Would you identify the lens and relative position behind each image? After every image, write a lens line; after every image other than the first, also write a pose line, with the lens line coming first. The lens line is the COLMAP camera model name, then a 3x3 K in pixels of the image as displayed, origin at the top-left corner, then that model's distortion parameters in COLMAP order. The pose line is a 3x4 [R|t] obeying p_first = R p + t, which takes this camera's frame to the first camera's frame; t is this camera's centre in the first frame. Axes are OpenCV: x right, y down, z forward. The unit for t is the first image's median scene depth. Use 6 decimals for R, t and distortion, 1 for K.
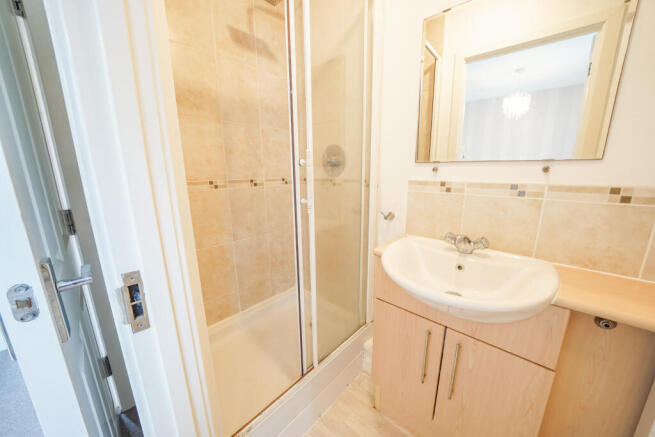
lens RADIAL K [[227.3, 0, 328.1], [0, 227.3, 217.1], [0, 0, 1]] dist [-0.018298, 0.000138]
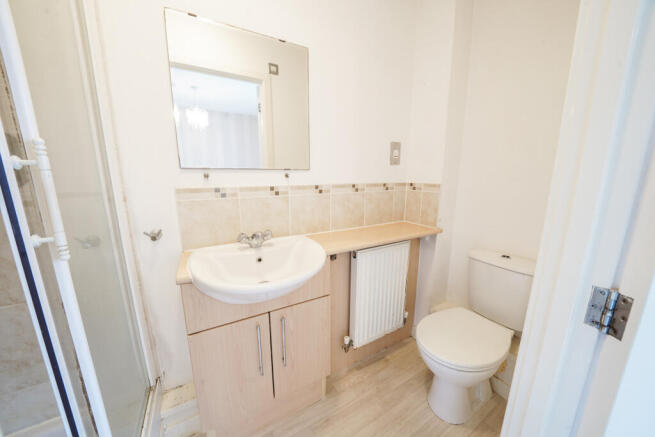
lens RADIAL K [[227.3, 0, 332.4], [0, 227.3, 219.7], [0, 0, 1]] dist [-0.018298, 0.000138]
pose [[0.299831, -0.176136, 0.937591, -0.349217], [0.193115, 0.973667, 0.121157, -0.045896], [-0.934242, 0.144737, 0.325950, 0.233637]]
